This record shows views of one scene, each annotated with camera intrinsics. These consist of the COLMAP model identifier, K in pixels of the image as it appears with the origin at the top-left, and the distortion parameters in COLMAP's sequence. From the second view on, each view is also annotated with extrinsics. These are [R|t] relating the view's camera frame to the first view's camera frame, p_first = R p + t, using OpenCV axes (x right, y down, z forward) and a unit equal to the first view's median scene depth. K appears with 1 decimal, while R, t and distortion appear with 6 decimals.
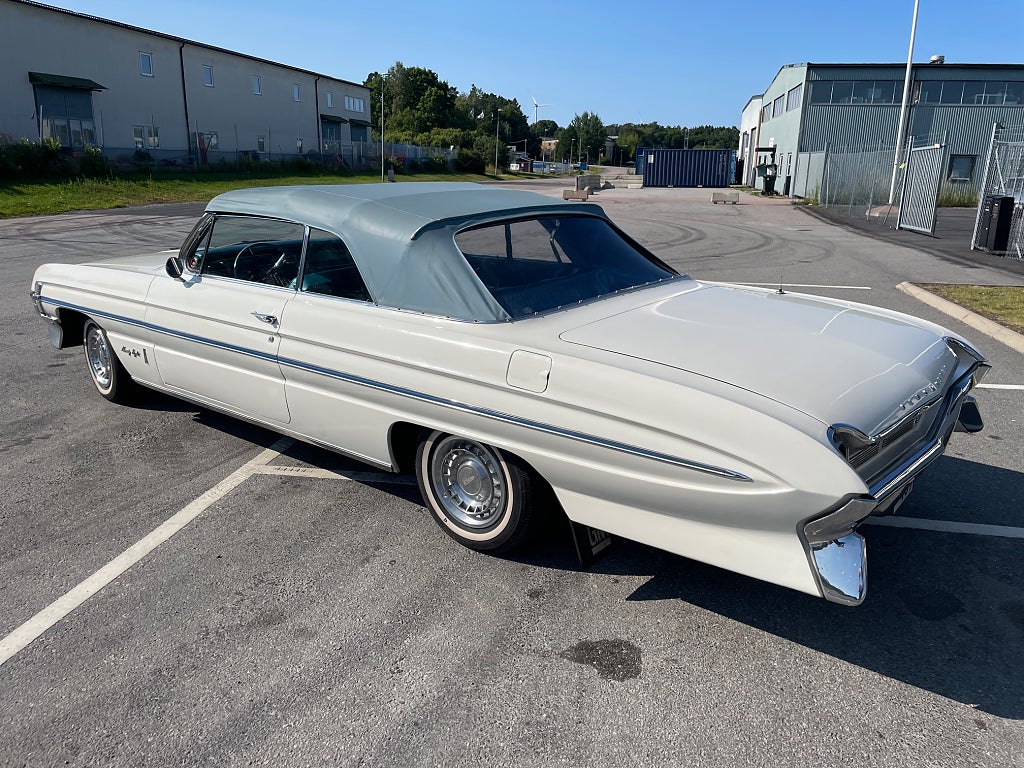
lens RADIAL K [[774.8, 0, 518.7], [0, 774.8, 371.0], [0, 0, 1]] dist [0.069661, -0.085955]
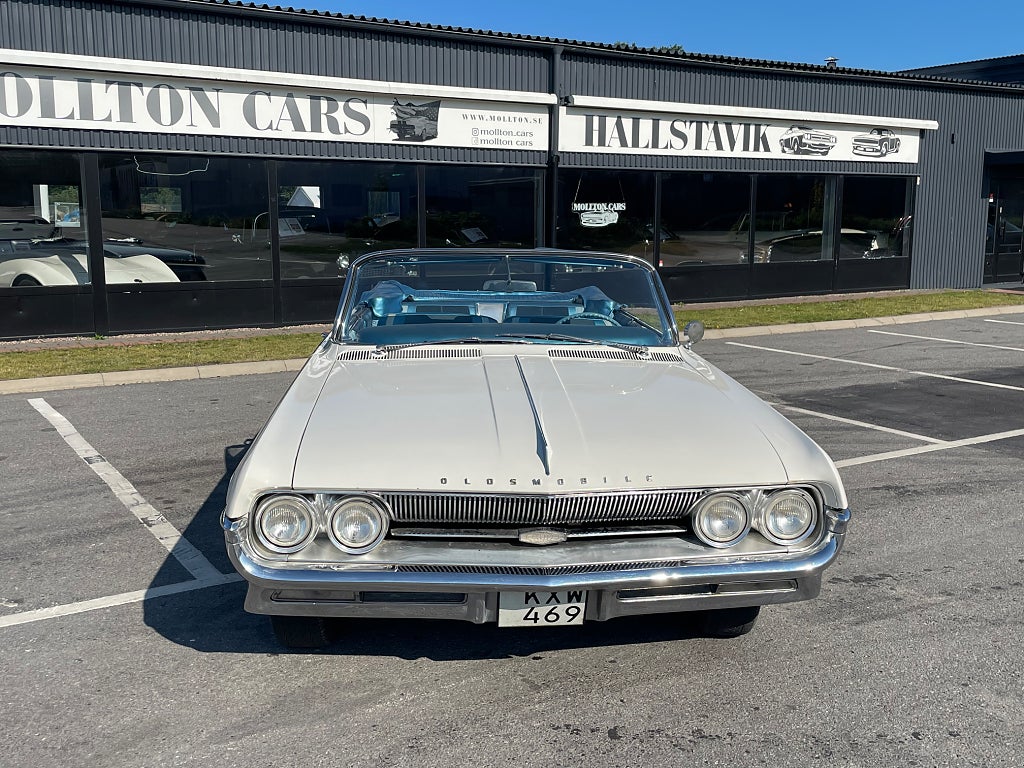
lens RADIAL K [[1041.2, 0, 514.8], [0, 1041.2, 385.0], [0, 0, 1]] dist [0.047722, 0.000000]
pose [[-0.681187, -0.139119, 0.718770, -0.132516], [0.174140, 0.922813, 0.343646, -0.059378], [-0.711097, 0.359253, -0.604382, 0.214281]]
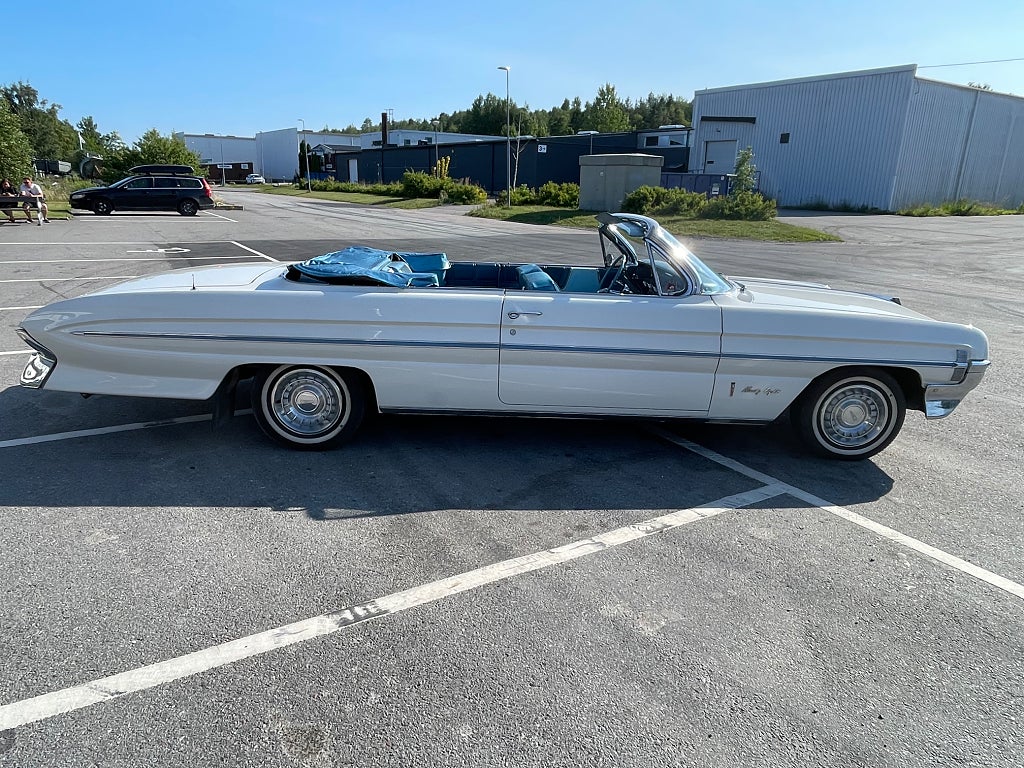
lens RADIAL K [[681.6, 0, 517.6], [0, 681.6, 383.2], [0, 0, 1]] dist [-0.002116, -0.002156]
pose [[-0.738157, 0.149817, -0.657783, 0.068247], [-0.215290, 0.871736, 0.440143, -0.052936], [0.639355, 0.466509, -0.611224, 0.203673]]
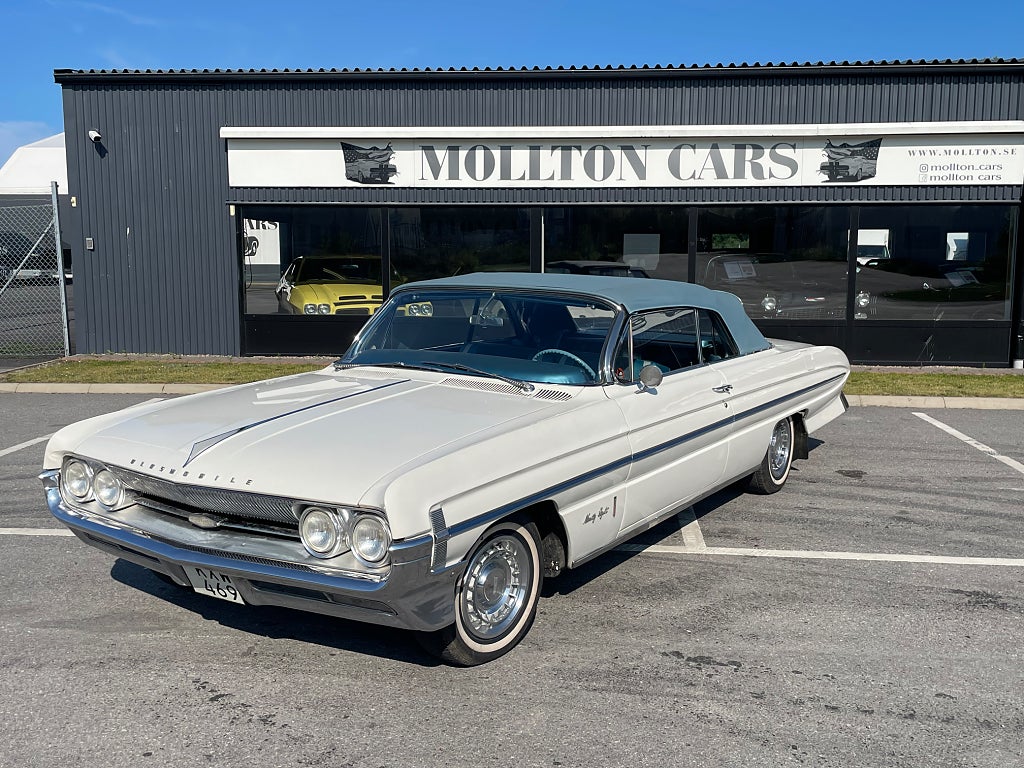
lens RADIAL K [[1003.2, 0, 496.8], [0, 1003.2, 388.1], [0, 0, 1]] dist [0.049475, 0.000000]
pose [[-0.084590, -0.149860, 0.985082, -0.173734], [0.252472, 0.953140, 0.166681, -0.039605], [-0.963899, 0.262806, -0.042791, 0.137183]]
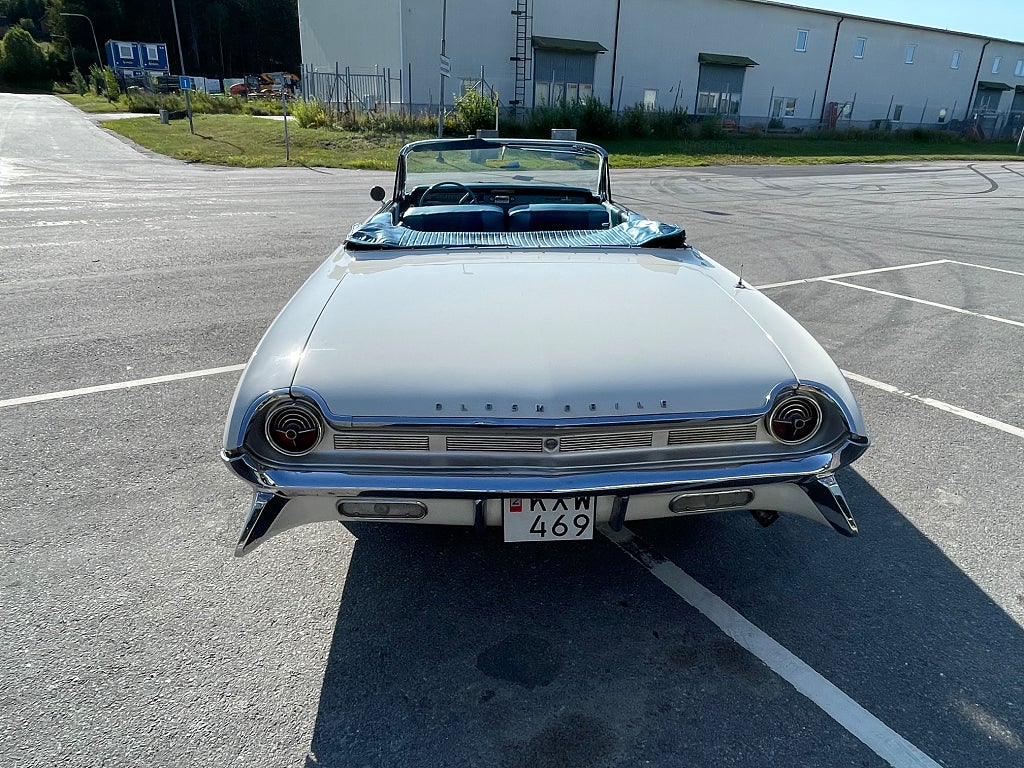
lens RADIAL K [[681.6, 0, 515.3], [0, 681.6, 380.9], [0, 0, 1]] dist [-0.002116, -0.002156]
pose [[0.670867, 0.271659, -0.690028, 0.072241], [-0.207535, 0.962082, 0.176993, -0.008737], [0.711945, 0.024466, 0.701809, 0.037853]]
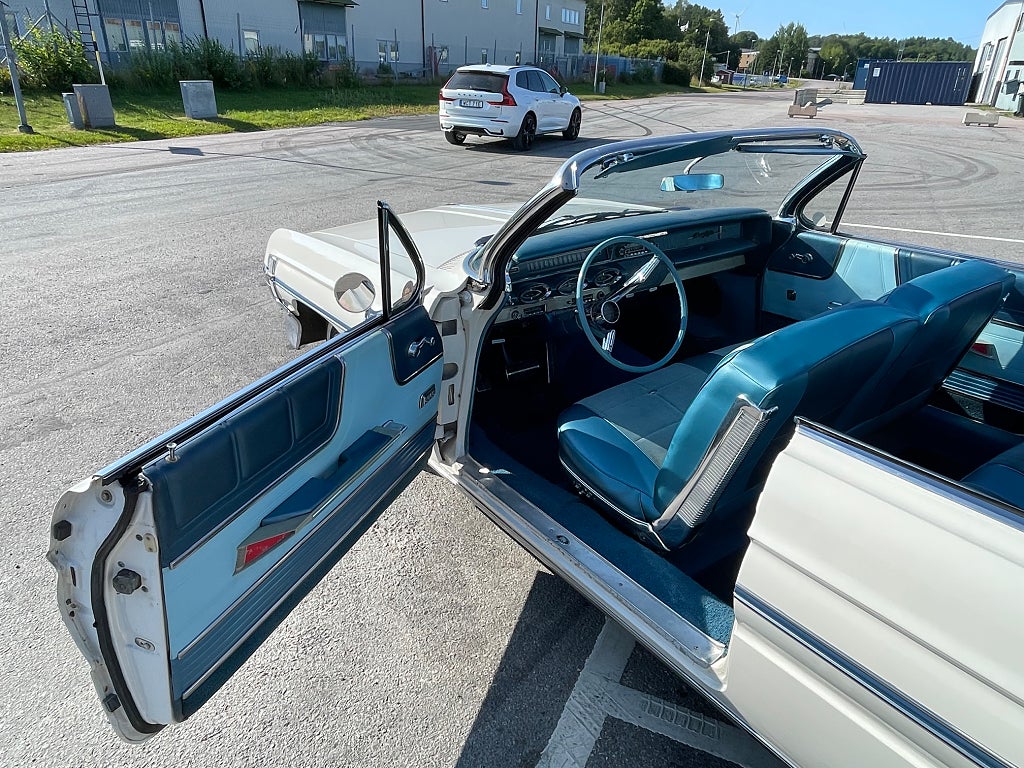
lens RADIAL K [[681.6, 0, 509.0], [0, 681.6, 382.3], [0, 0, 1]] dist [-0.002116, -0.002156]
pose [[0.964825, 0.111715, -0.237977, -0.034377], [-0.071617, 0.982674, 0.170948, -0.017169], [0.252951, -0.147892, 0.956109, 0.062831]]
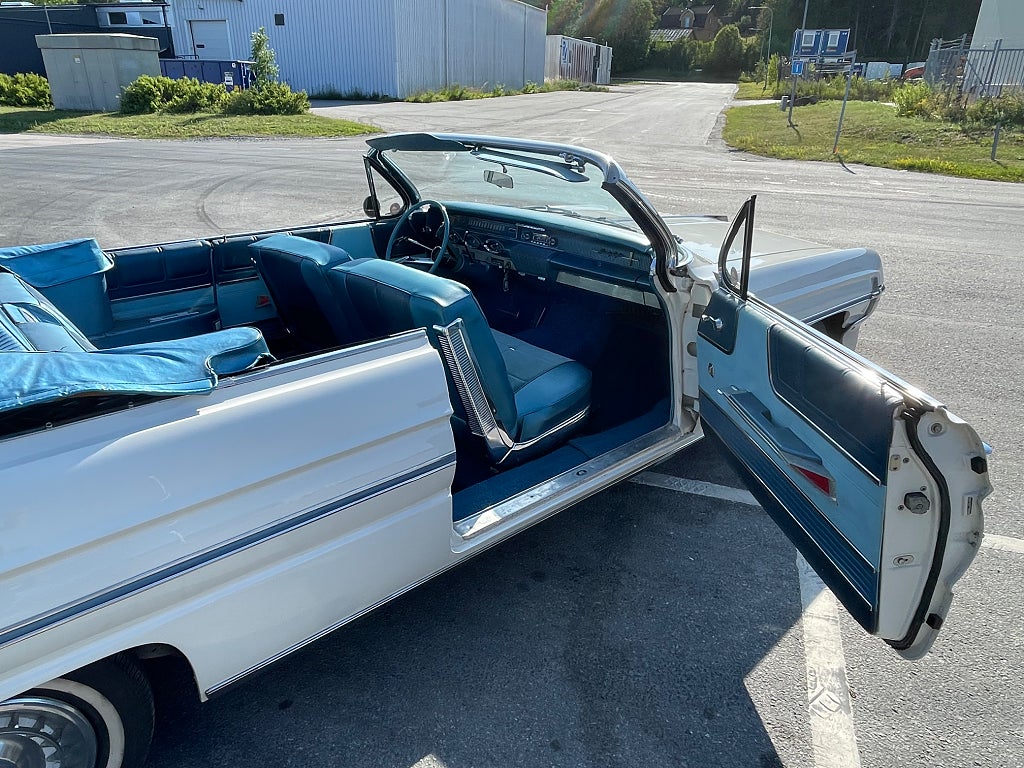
lens RADIAL K [[681.6, 0, 506.8], [0, 681.6, 376.8], [0, 0, 1]] dist [-0.002116, -0.002156]
pose [[-0.153509, 0.370591, -0.916023, 0.043270], [-0.272230, 0.875277, 0.399727, -0.037185], [0.949908, 0.310730, -0.033477, 0.140530]]
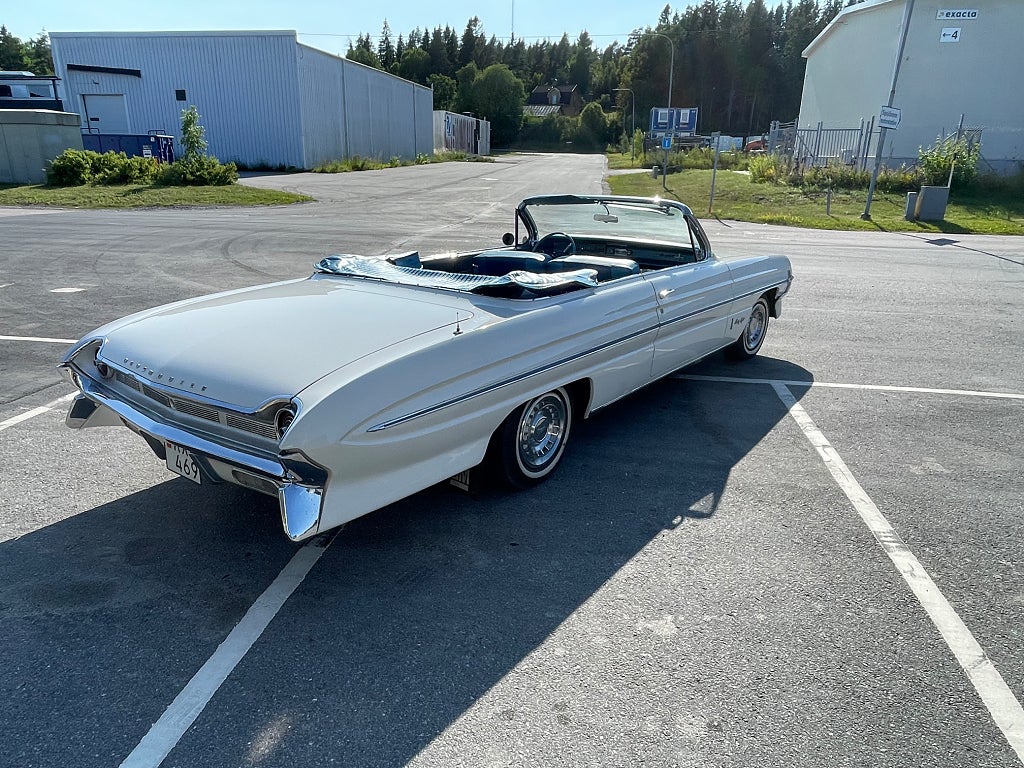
lens RADIAL K [[681.6, 0, 516.3], [0, 681.6, 380.5], [0, 0, 1]] dist [-0.002116, -0.002156]
pose [[0.032026, 0.294923, -0.954984, 0.111502], [-0.271624, 0.922082, 0.275653, -0.028709], [0.961870, 0.250568, 0.109639, 0.104813]]
